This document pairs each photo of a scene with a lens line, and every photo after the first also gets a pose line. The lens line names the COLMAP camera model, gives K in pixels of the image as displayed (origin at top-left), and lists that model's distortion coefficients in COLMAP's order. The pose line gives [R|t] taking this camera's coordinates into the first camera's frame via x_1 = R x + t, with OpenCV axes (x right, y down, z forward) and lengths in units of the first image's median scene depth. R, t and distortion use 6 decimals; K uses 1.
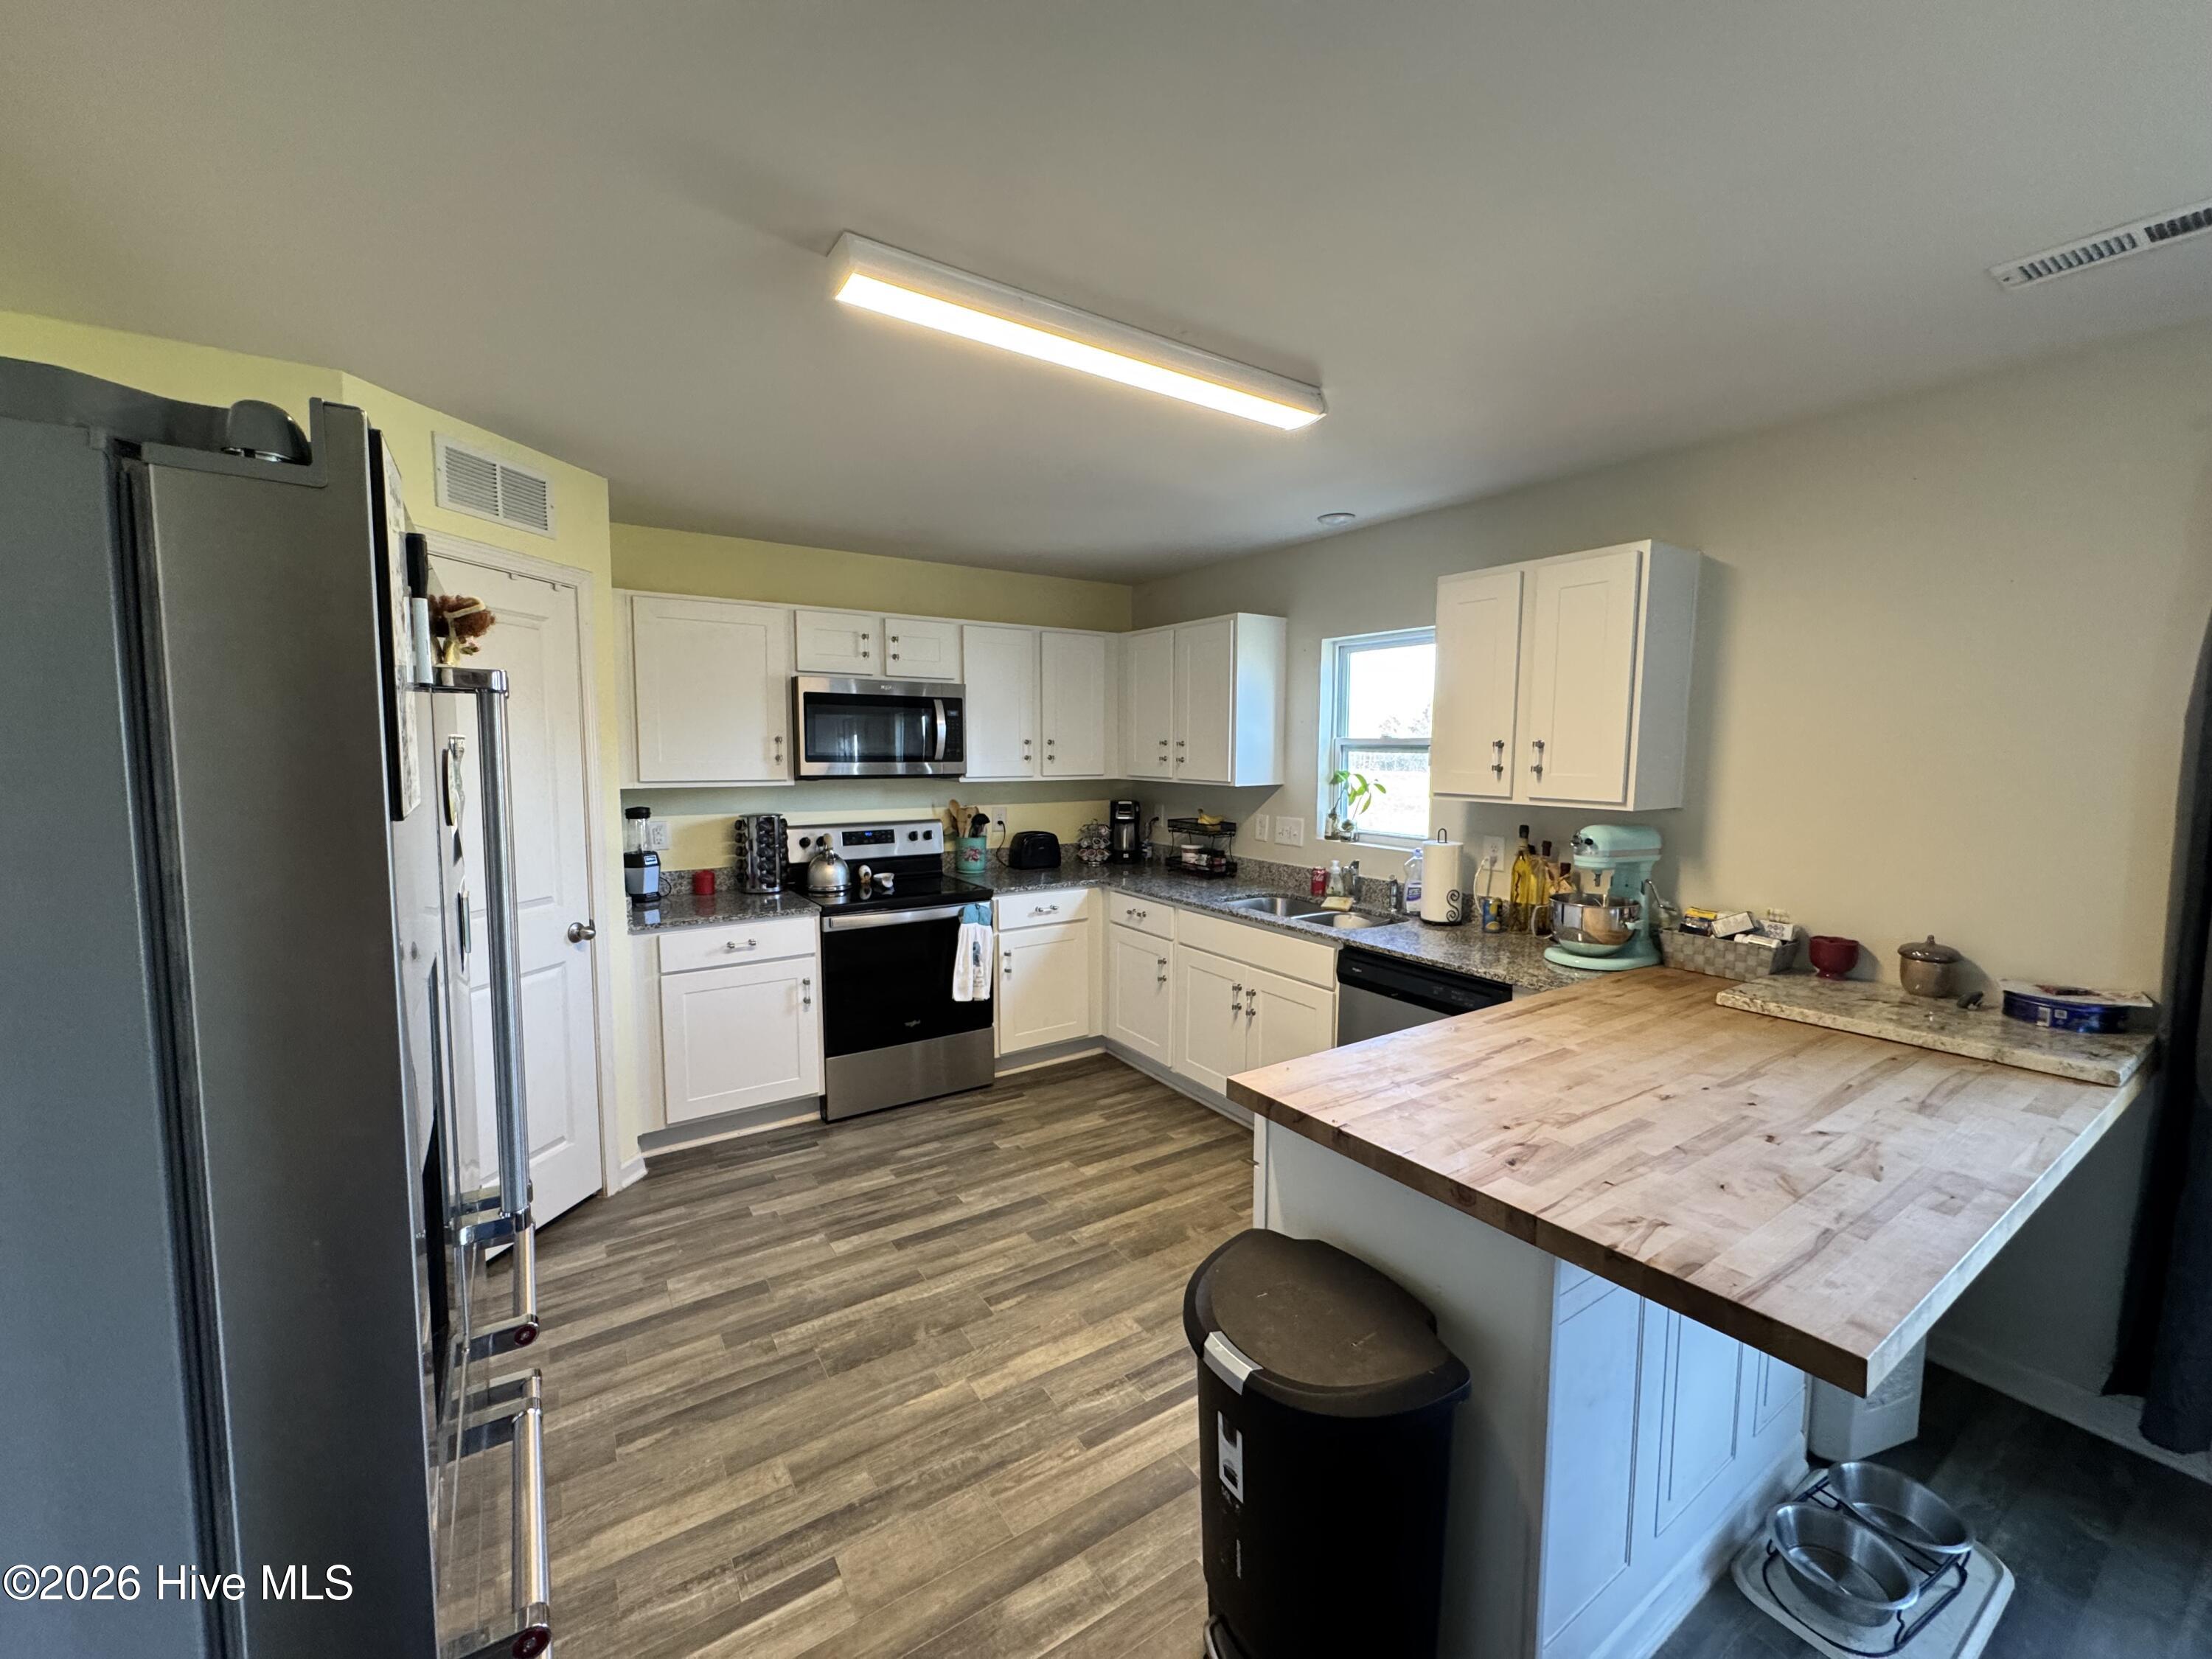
lens RADIAL K [[882.7, 0, 1103.7], [0, 882.7, 828.5], [0, 0, 1]] dist [-0.001931, 0.000483]
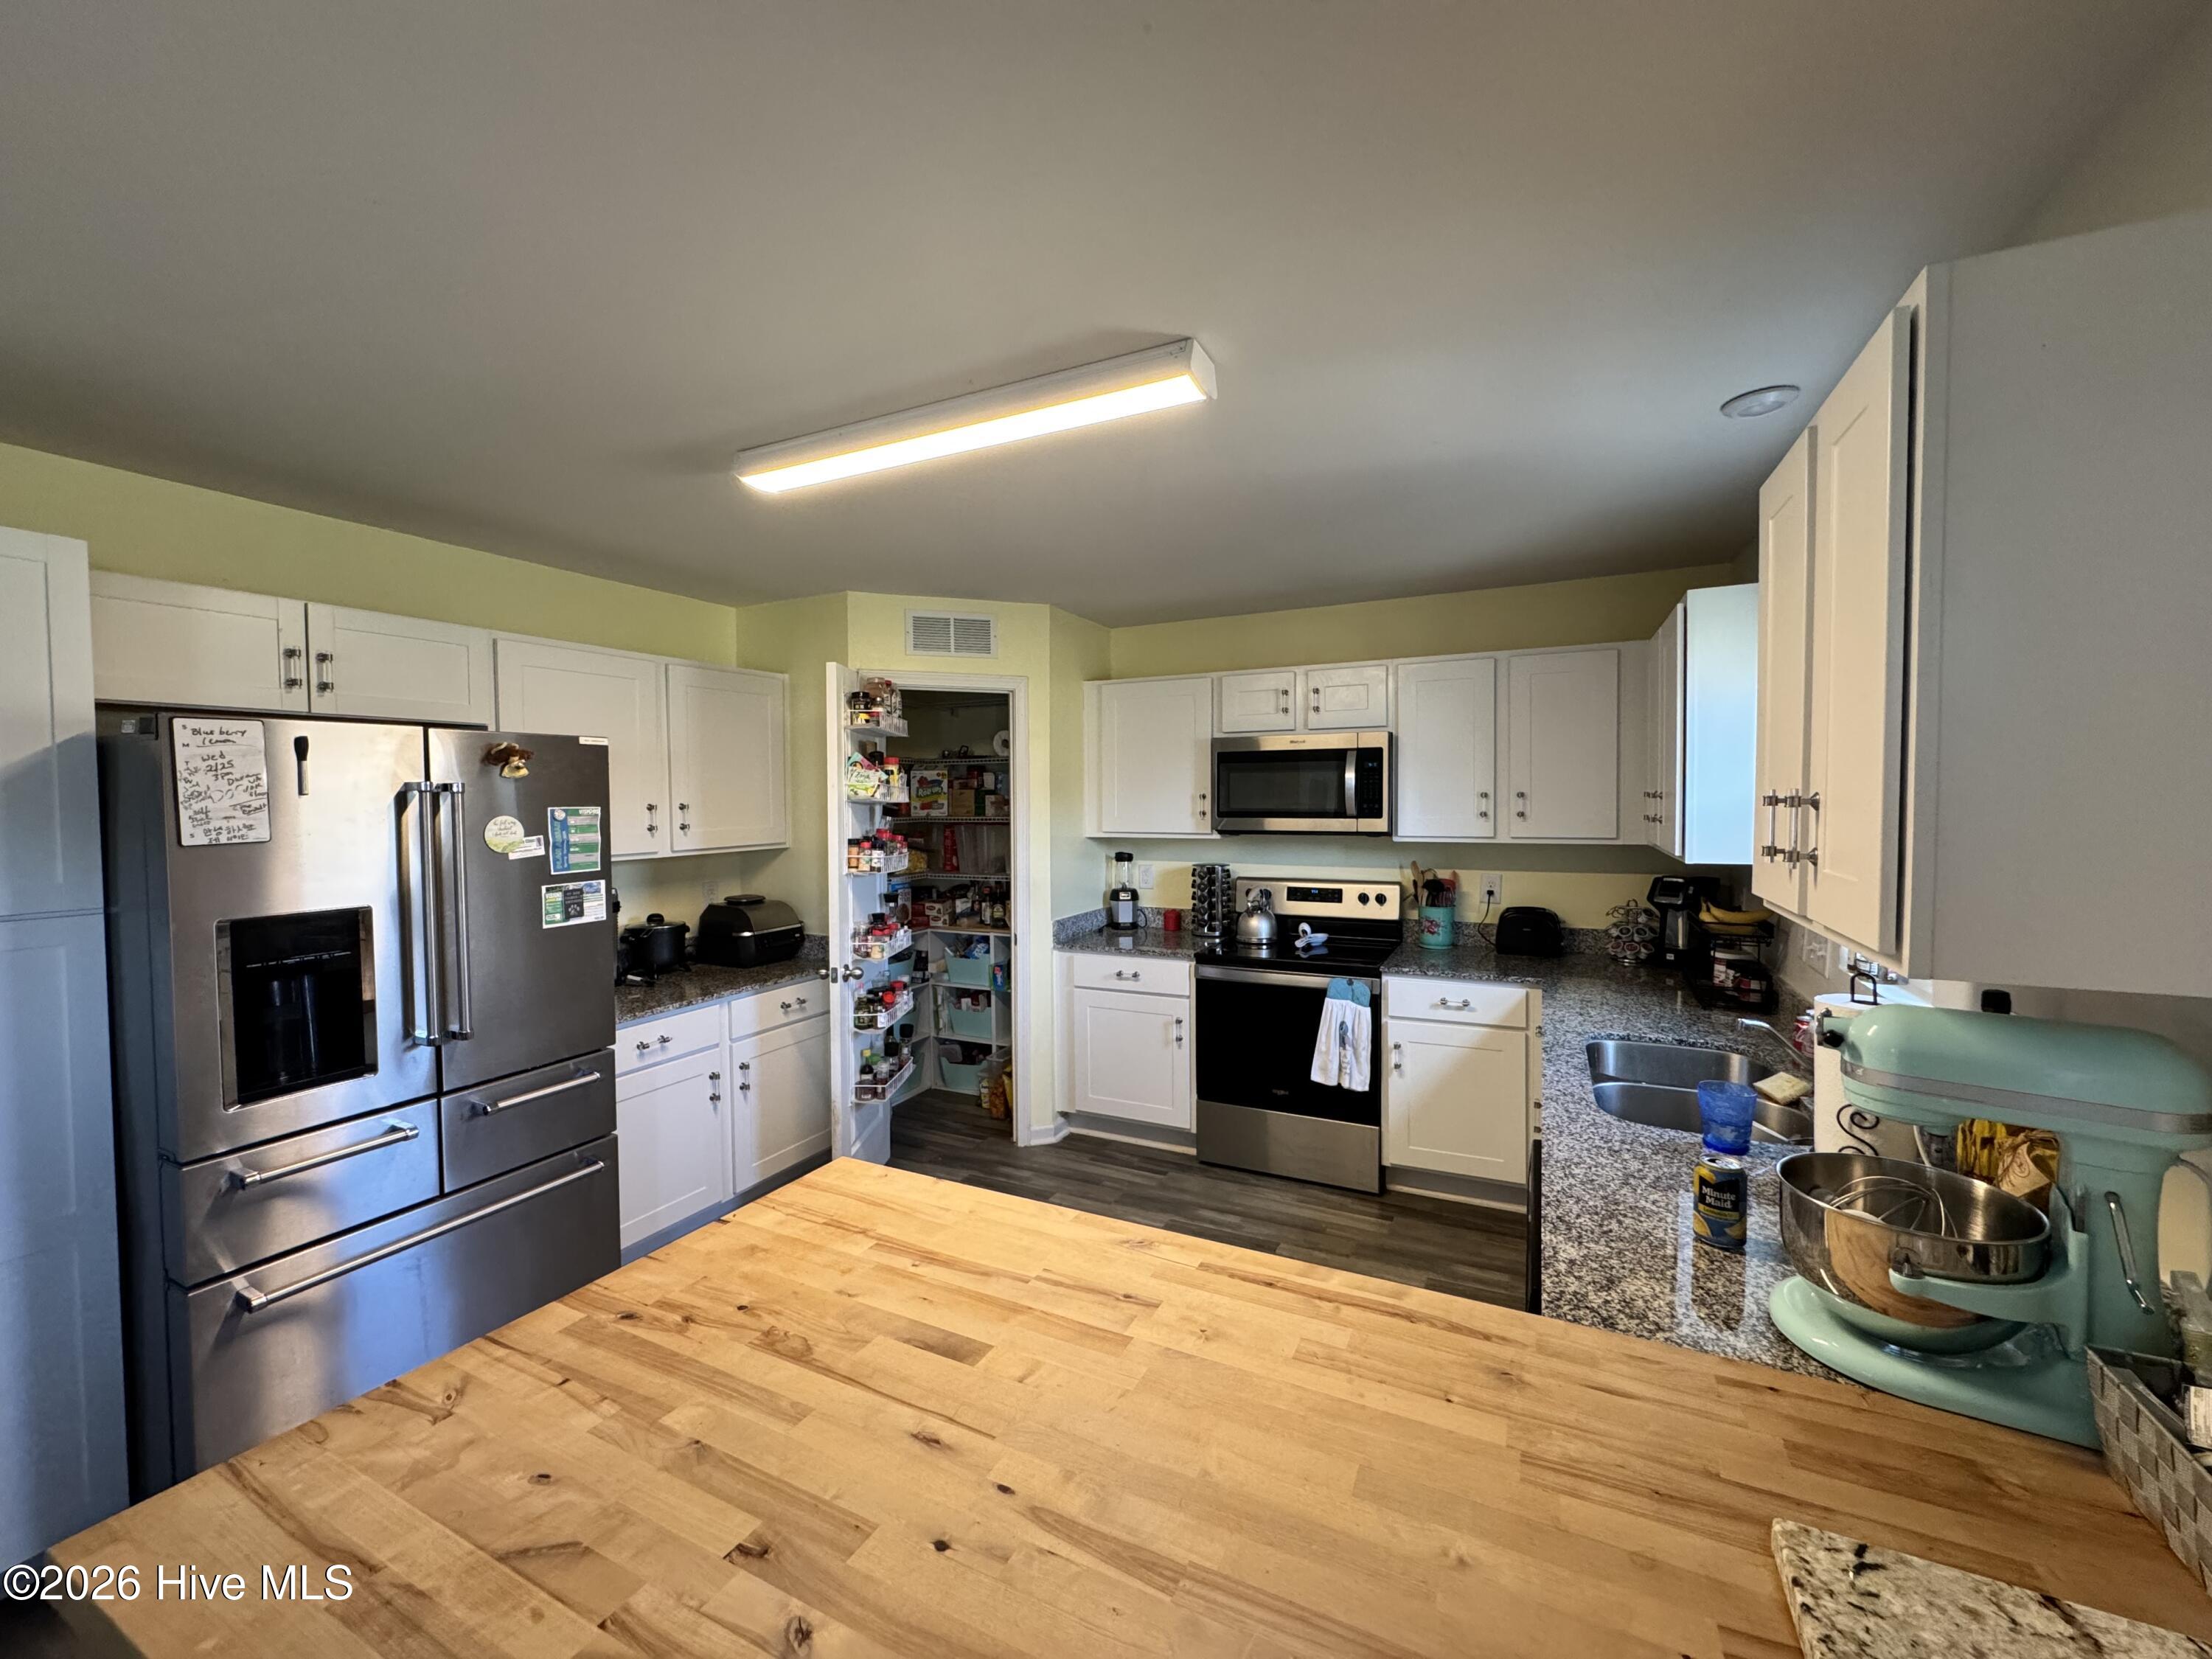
lens RADIAL K [[882.7, 0, 1103.7], [0, 882.7, 828.5], [0, 0, 1]] dist [-0.001931, 0.000483]
pose [[0.498998, 0.022778, -0.866304, 0.517558], [-0.068977, 0.997527, -0.013503, -0.037923], [0.863854, 0.066494, 0.499335, 0.347226]]
